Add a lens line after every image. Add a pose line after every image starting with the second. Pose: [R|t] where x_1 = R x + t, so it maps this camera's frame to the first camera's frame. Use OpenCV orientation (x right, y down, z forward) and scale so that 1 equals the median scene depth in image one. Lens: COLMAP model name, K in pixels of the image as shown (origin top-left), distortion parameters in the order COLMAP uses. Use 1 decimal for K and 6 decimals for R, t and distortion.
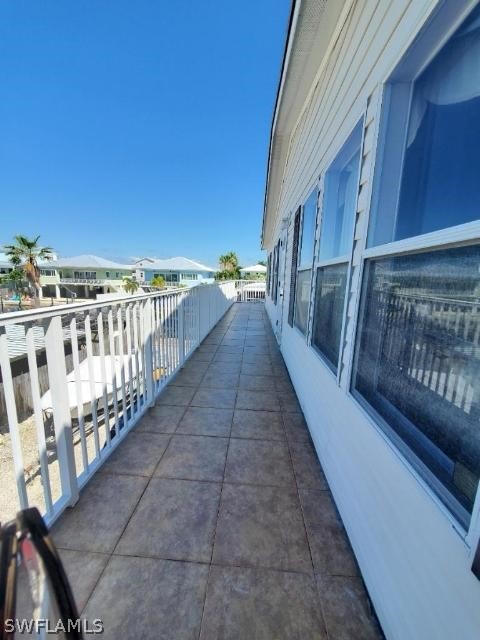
lens RADIAL K [[254.1, 0, 237.4], [0, 254.1, 322.7], [0, 0, 1]] dist [-0.000520, -0.000102]
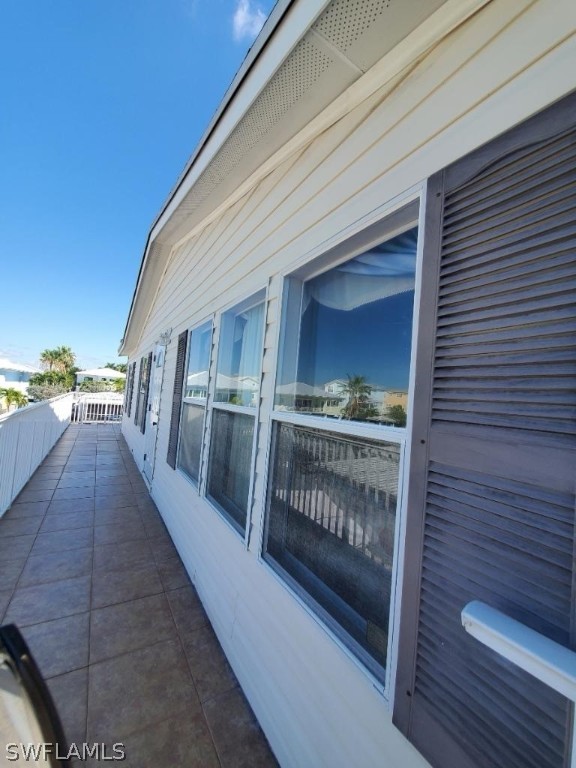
lens RADIAL K [[304.9, 0, 284.0], [0, 304.9, 385.3], [0, 0, 1]] dist [-0.000520, -0.000102]
pose [[0.813547, 0.058979, 0.578500, -0.103596], [0.045198, 0.985420, -0.164027, -0.094658], [-0.579740, 0.159591, 0.799020, -0.029183]]
